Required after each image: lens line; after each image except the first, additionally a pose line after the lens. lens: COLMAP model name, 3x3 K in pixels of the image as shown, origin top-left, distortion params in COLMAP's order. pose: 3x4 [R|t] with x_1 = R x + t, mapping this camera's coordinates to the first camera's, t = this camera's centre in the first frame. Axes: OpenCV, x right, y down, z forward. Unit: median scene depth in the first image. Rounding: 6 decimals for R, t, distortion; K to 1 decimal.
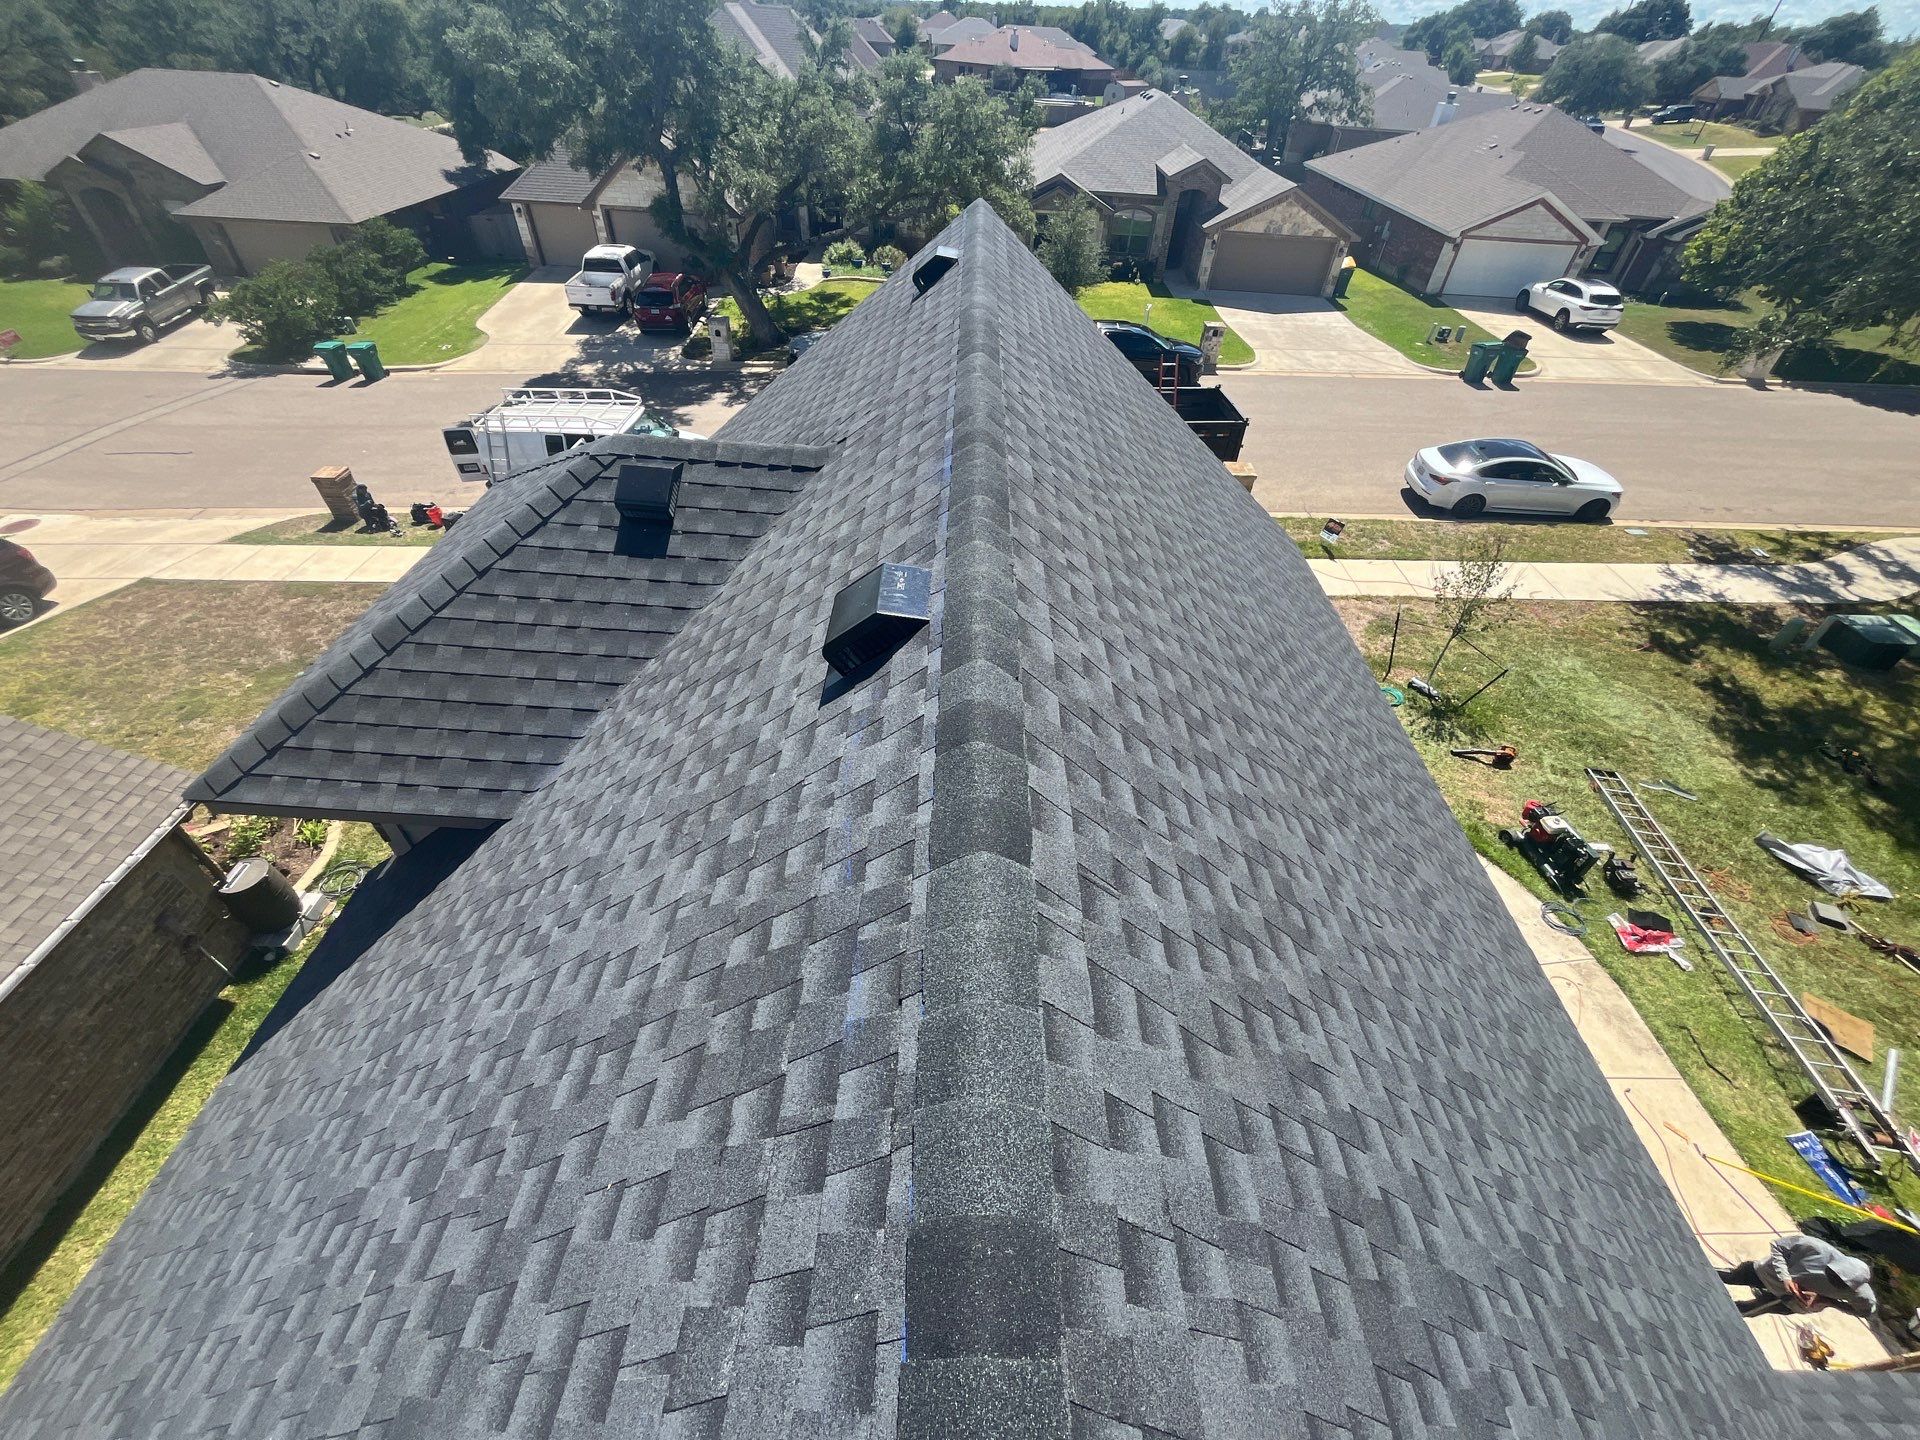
lens RADIAL K [[781.4, 0, 958.7], [0, 781.4, 719.2], [0, 0, 1]] dist [-0.001273, -0.000680]
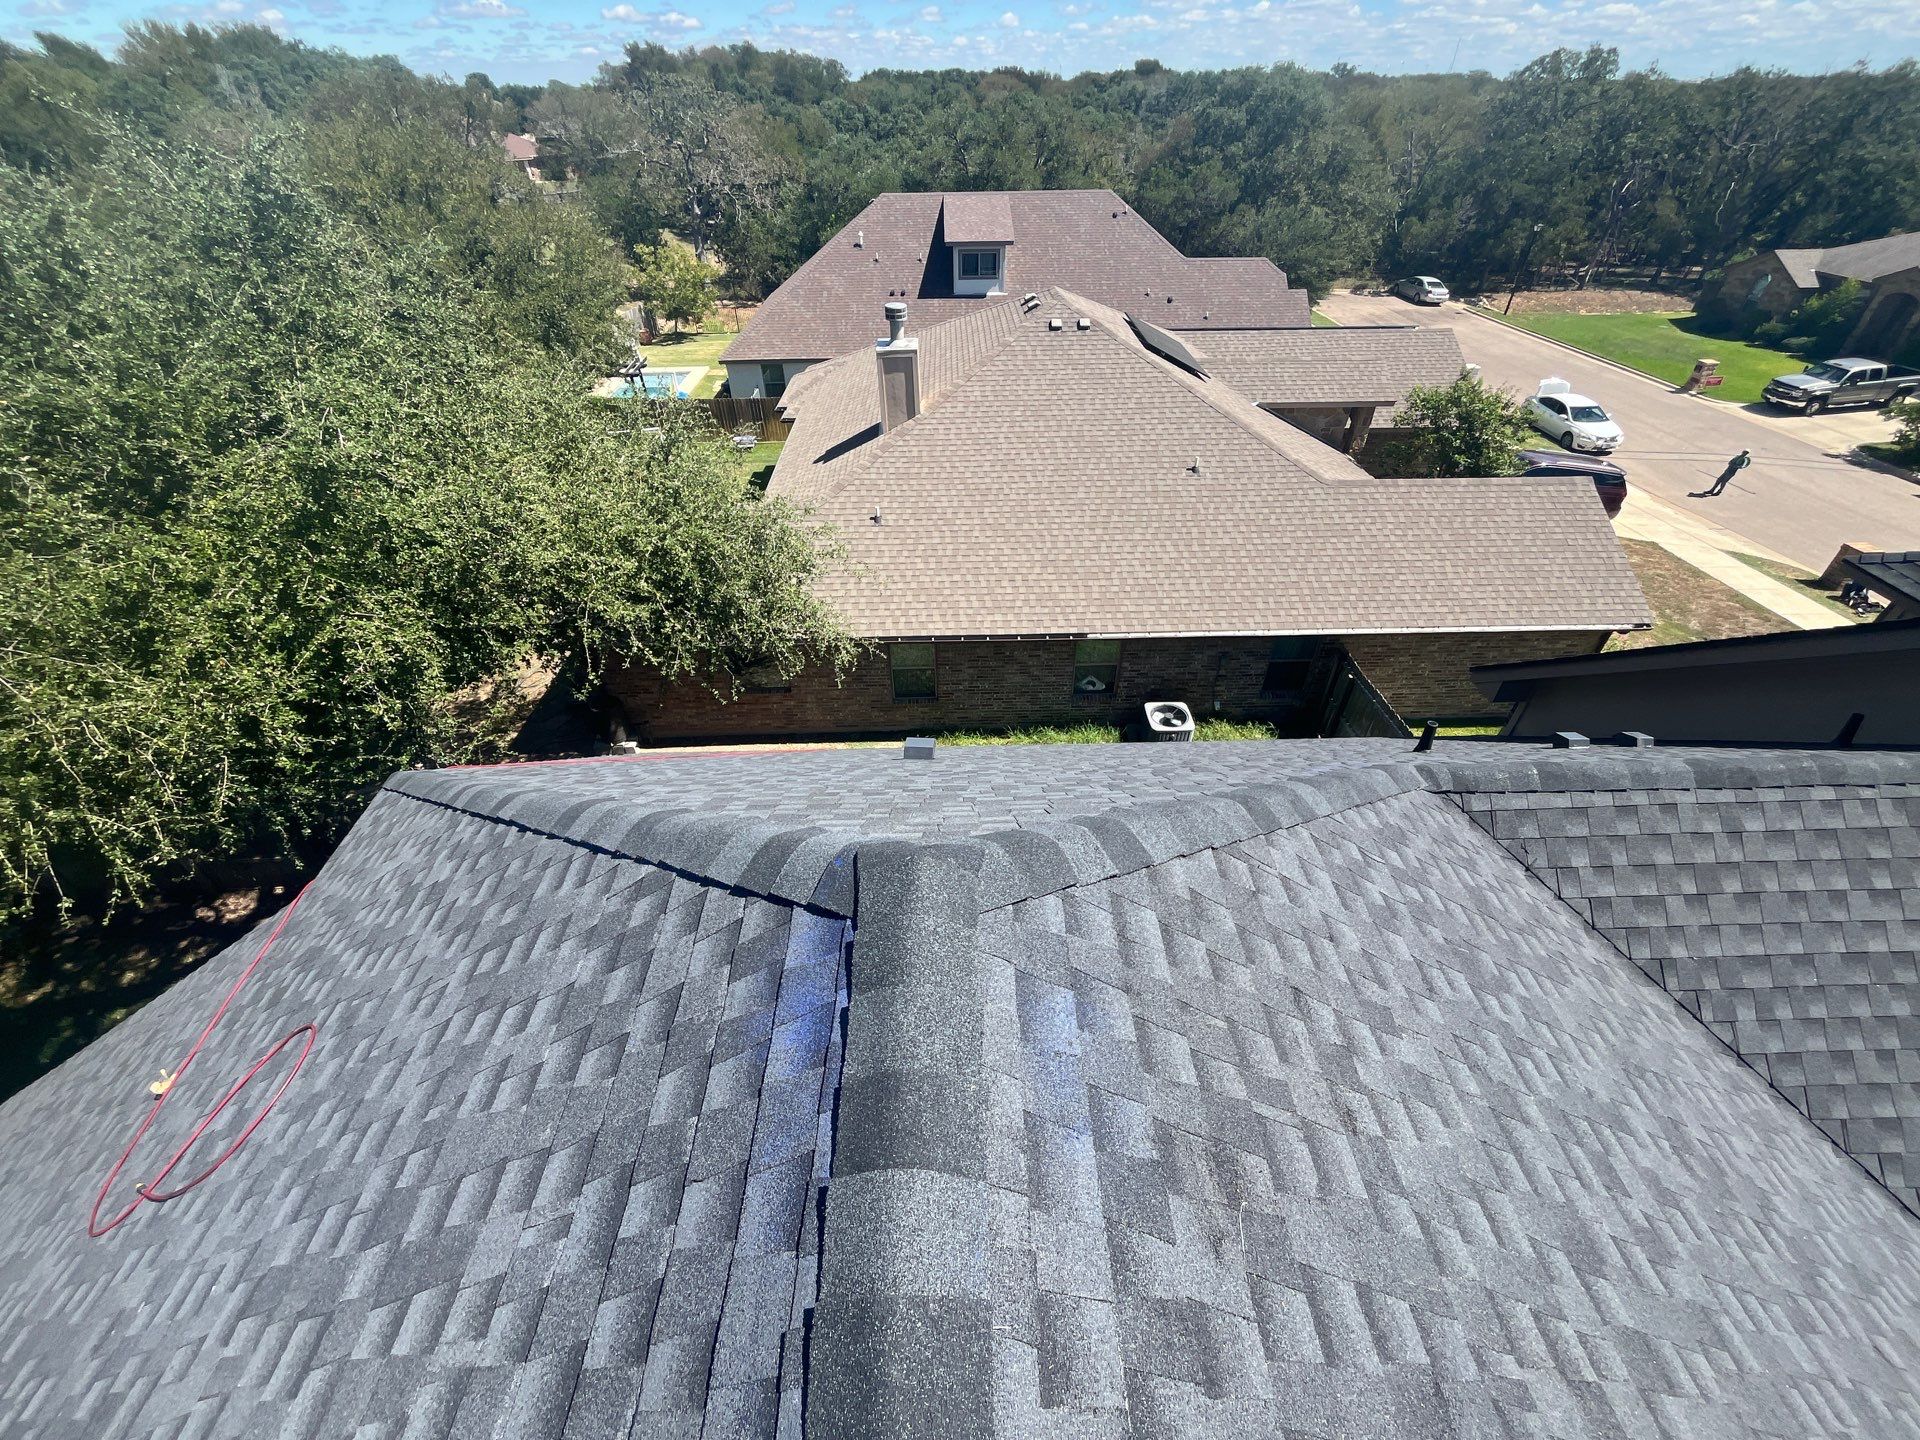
lens RADIAL K [[781.4, 0, 958.7], [0, 781.4, 719.2], [0, 0, 1]] dist [-0.001273, -0.000680]
pose [[0.036060, 0.595504, -0.802543, 0.123155], [-0.665436, 0.613450, 0.425294, 0.148468], [0.745584, 0.518704, 0.418391, -0.201792]]
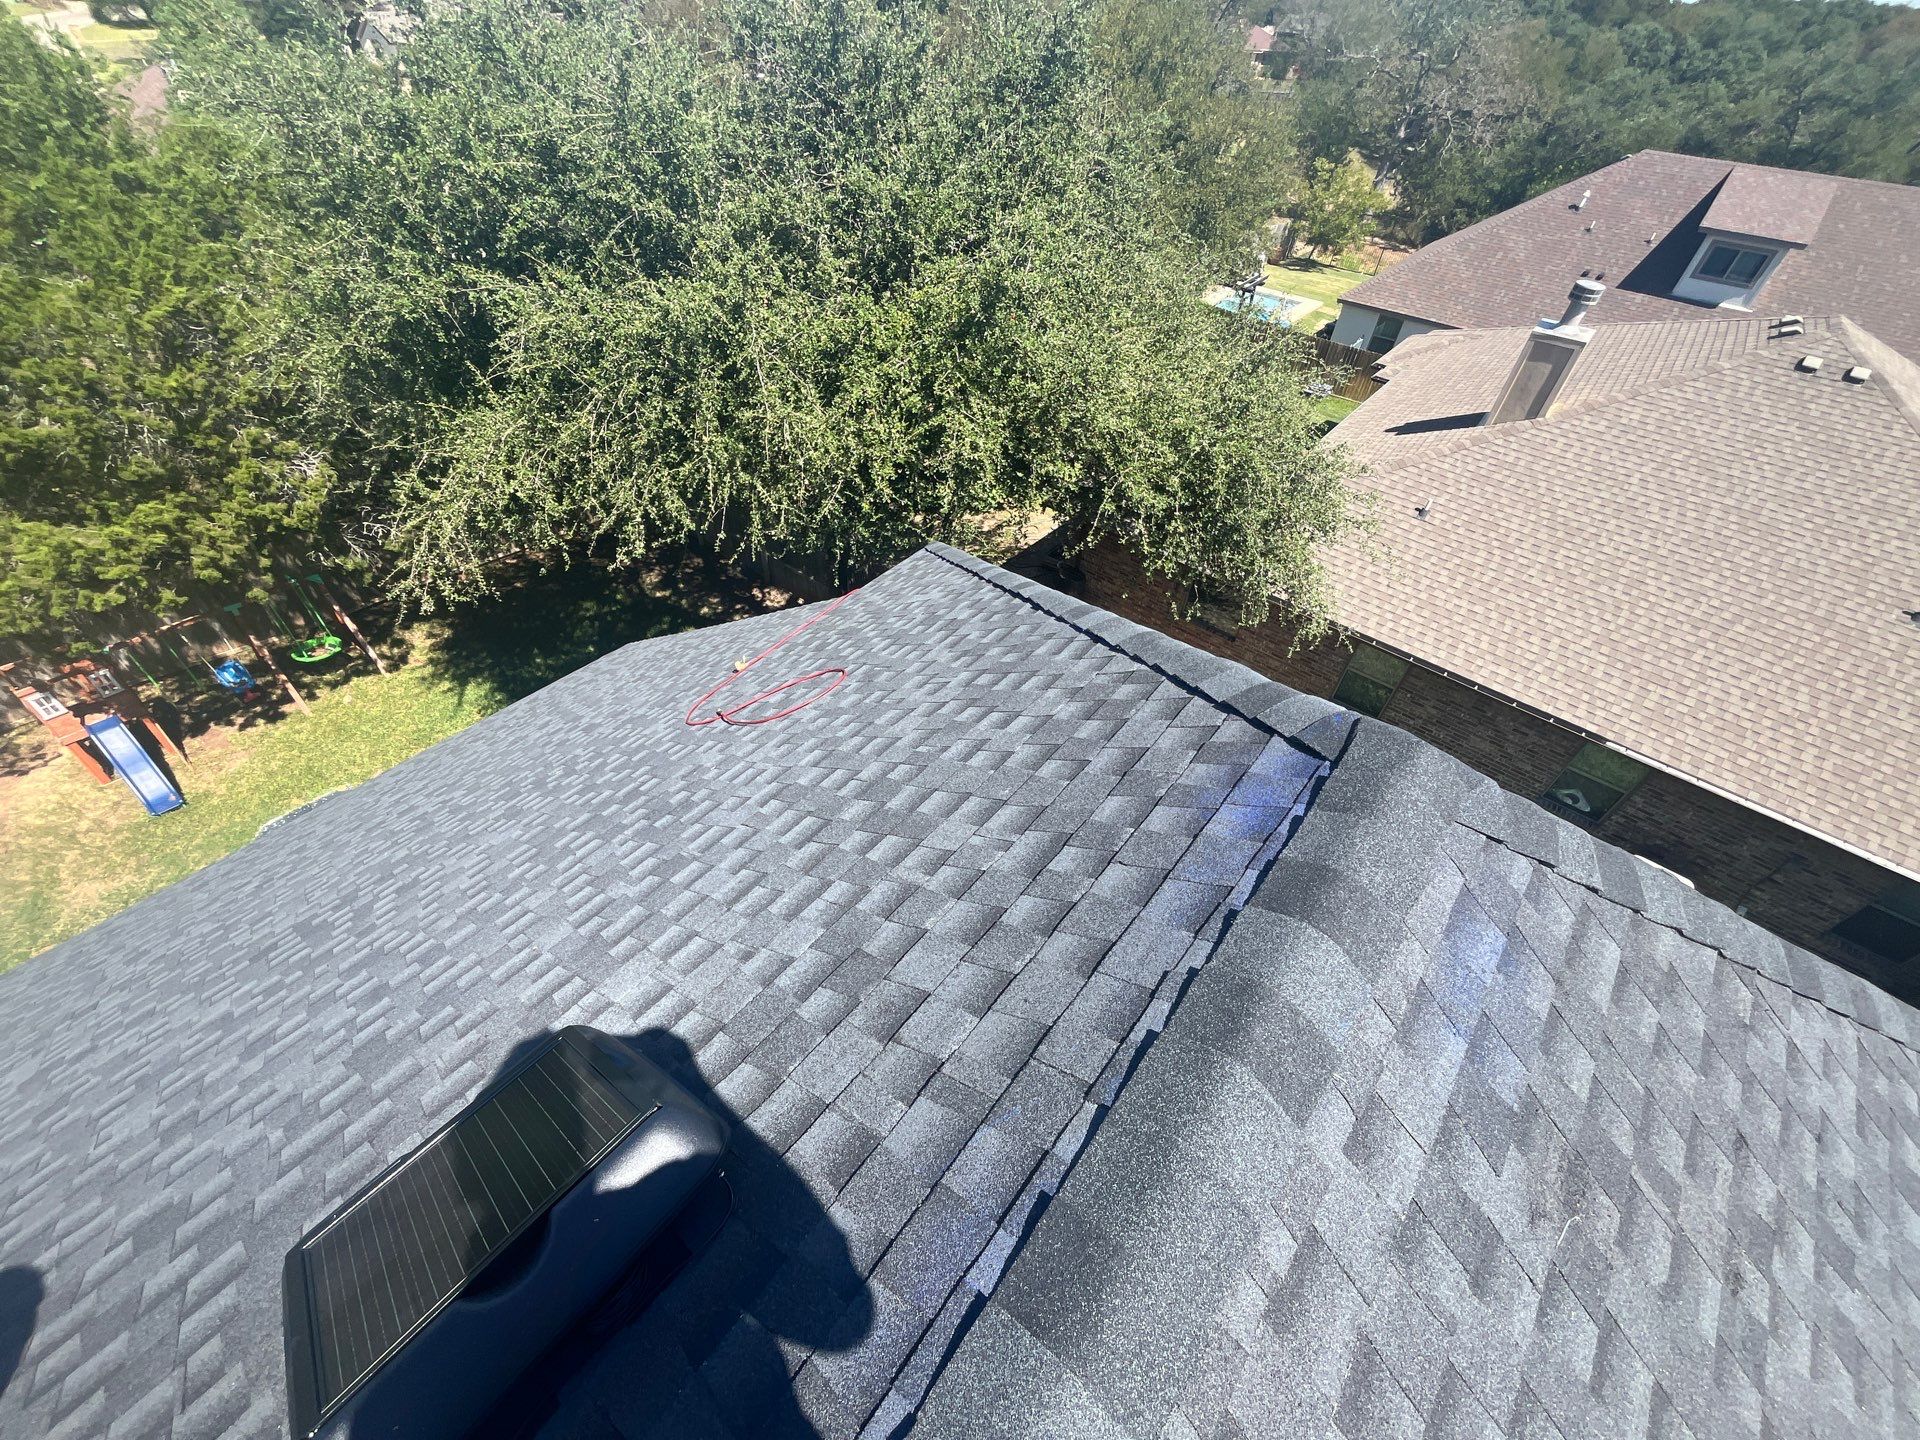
lens RADIAL K [[778.7, 0, 964.5], [0, 778.7, 717.1], [0, 0, 1]] dist [-0.000338, 0.000063]
pose [[-0.615345, 0.493916, -0.614326, 0.139081], [-0.587896, 0.231598, 0.775075, 0.154470], [0.525099, 0.838098, 0.147859, -0.203734]]
